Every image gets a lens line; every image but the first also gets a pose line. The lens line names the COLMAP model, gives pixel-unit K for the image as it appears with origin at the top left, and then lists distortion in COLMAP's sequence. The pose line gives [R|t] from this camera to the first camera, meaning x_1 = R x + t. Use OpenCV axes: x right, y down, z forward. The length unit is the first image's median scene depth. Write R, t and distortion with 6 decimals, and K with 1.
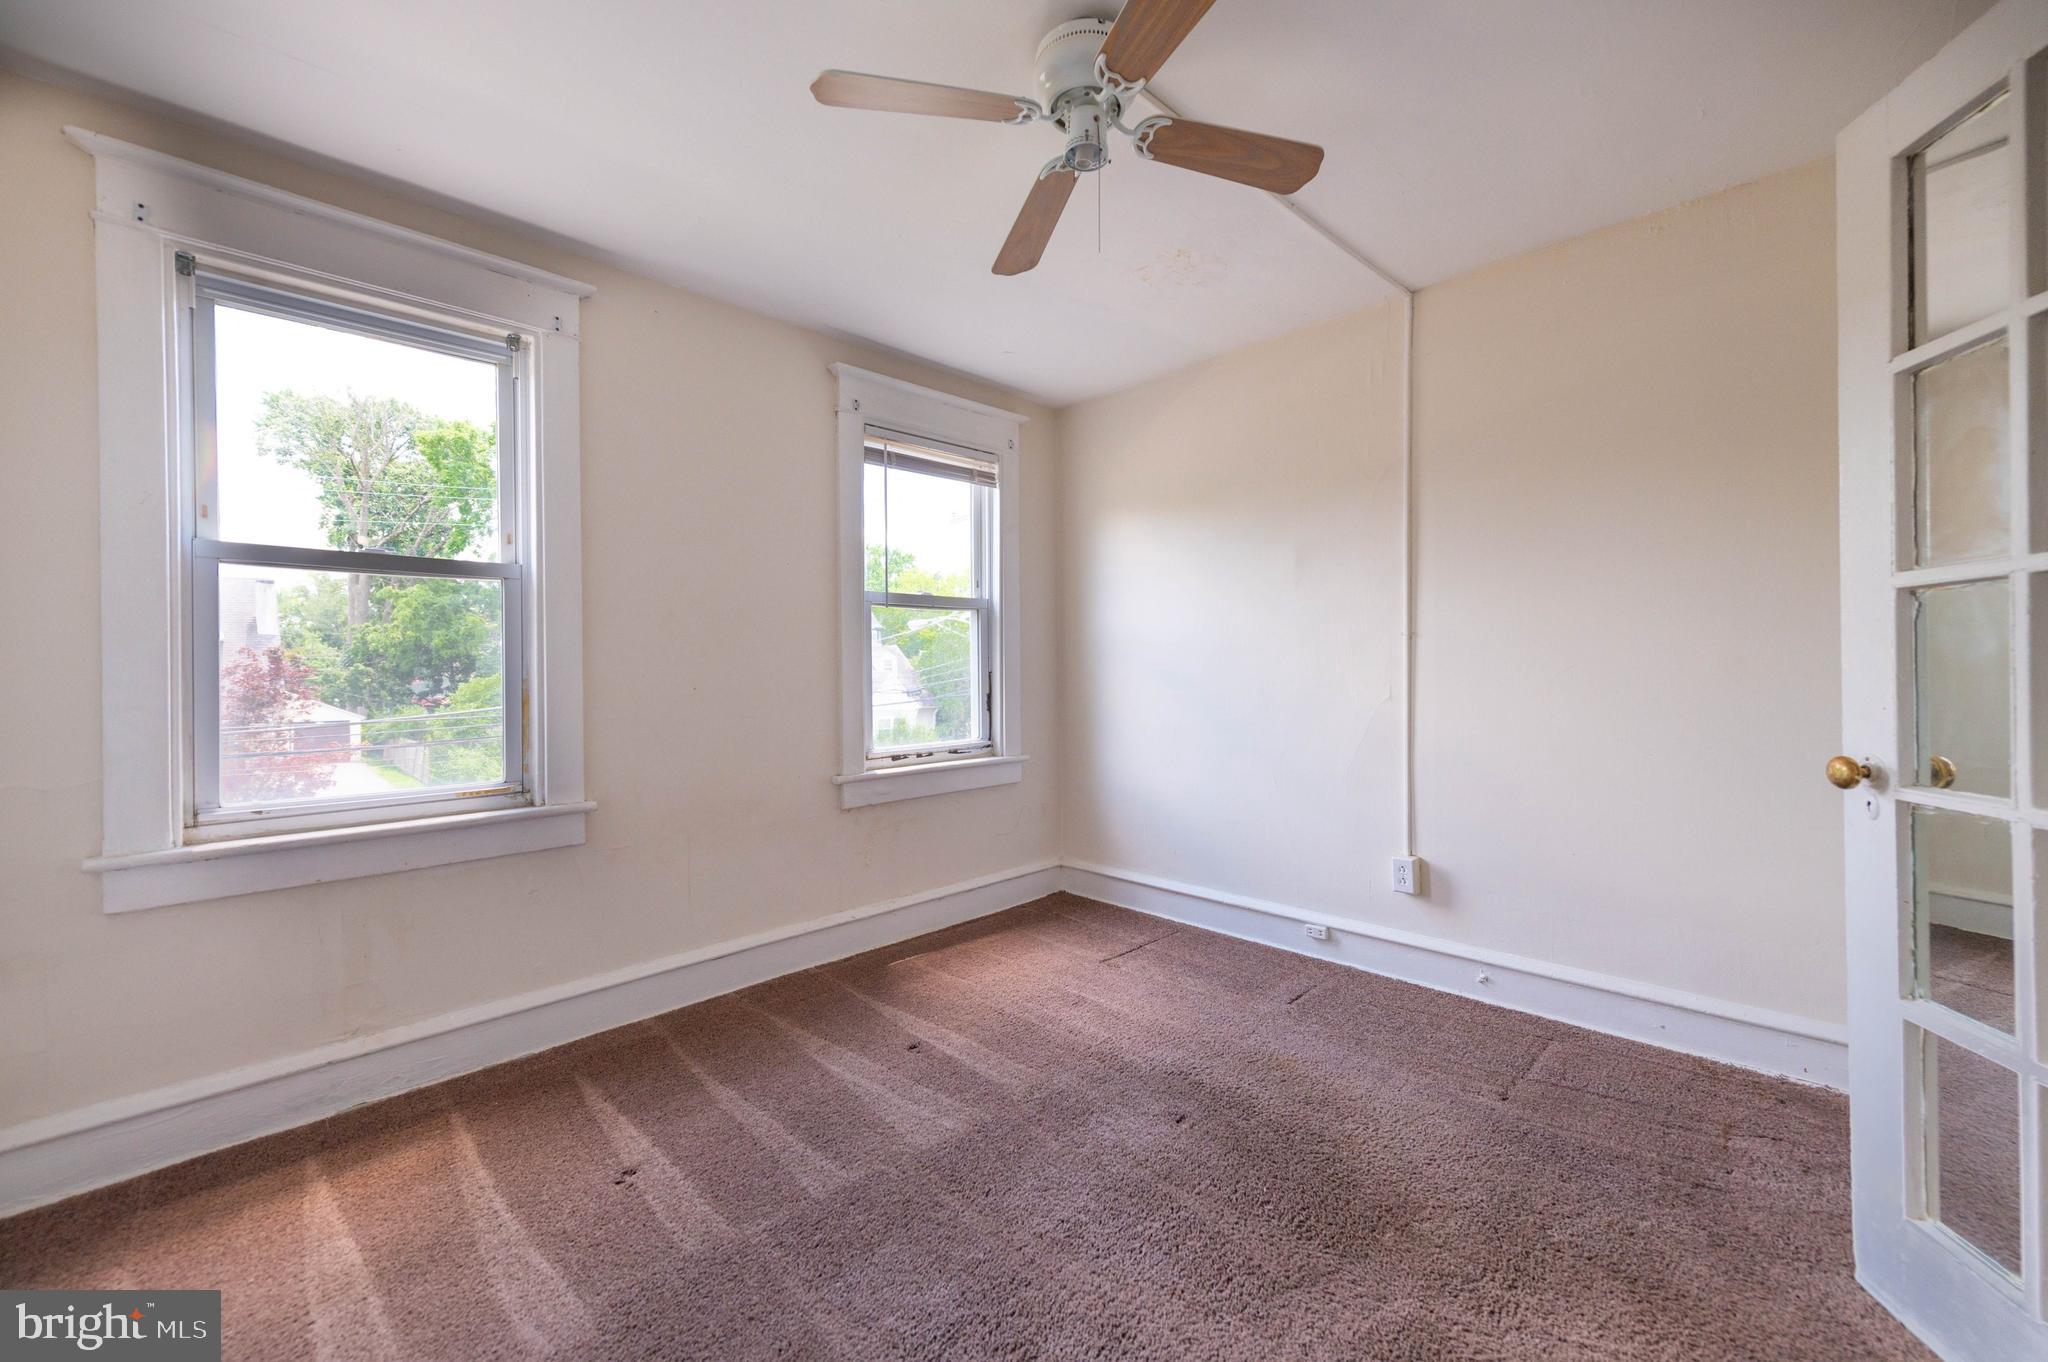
lens RADIAL K [[802.3, 0, 1033.6], [0, 802.3, 675.1], [0, 0, 1]] dist [0.018790, -0.005563]
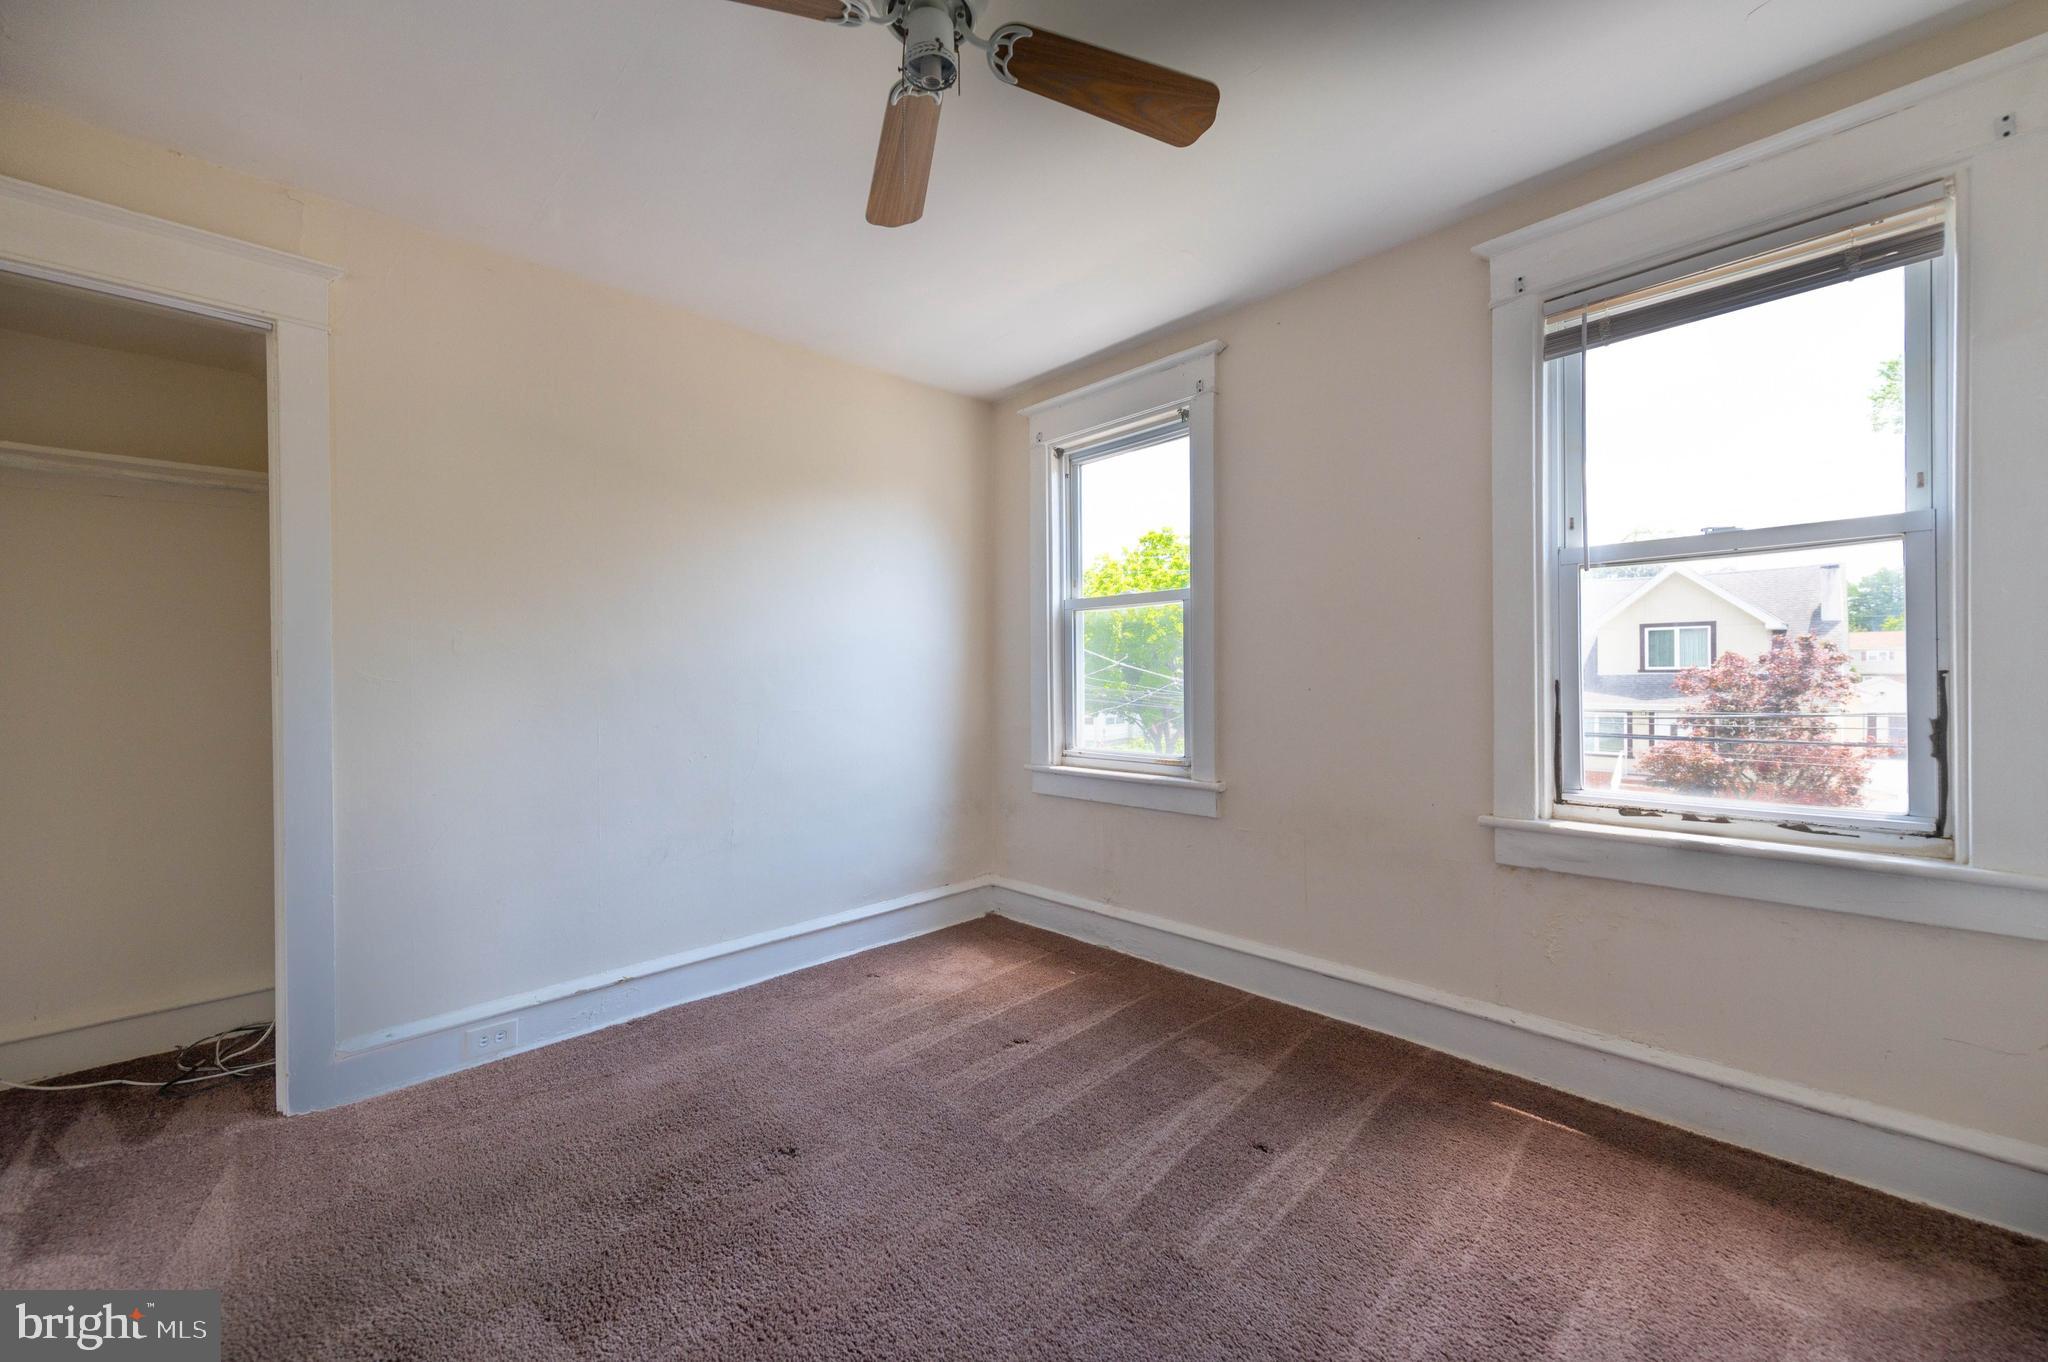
lens RADIAL K [[802.3, 0, 1033.6], [0, 802.3, 675.1], [0, 0, 1]] dist [0.018790, -0.005563]
pose [[-0.017880, 0.011962, -0.999769, 0.490504], [0.004993, 0.999917, 0.011874, -0.011685], [0.999828, -0.004779, -0.017938, 0.601004]]
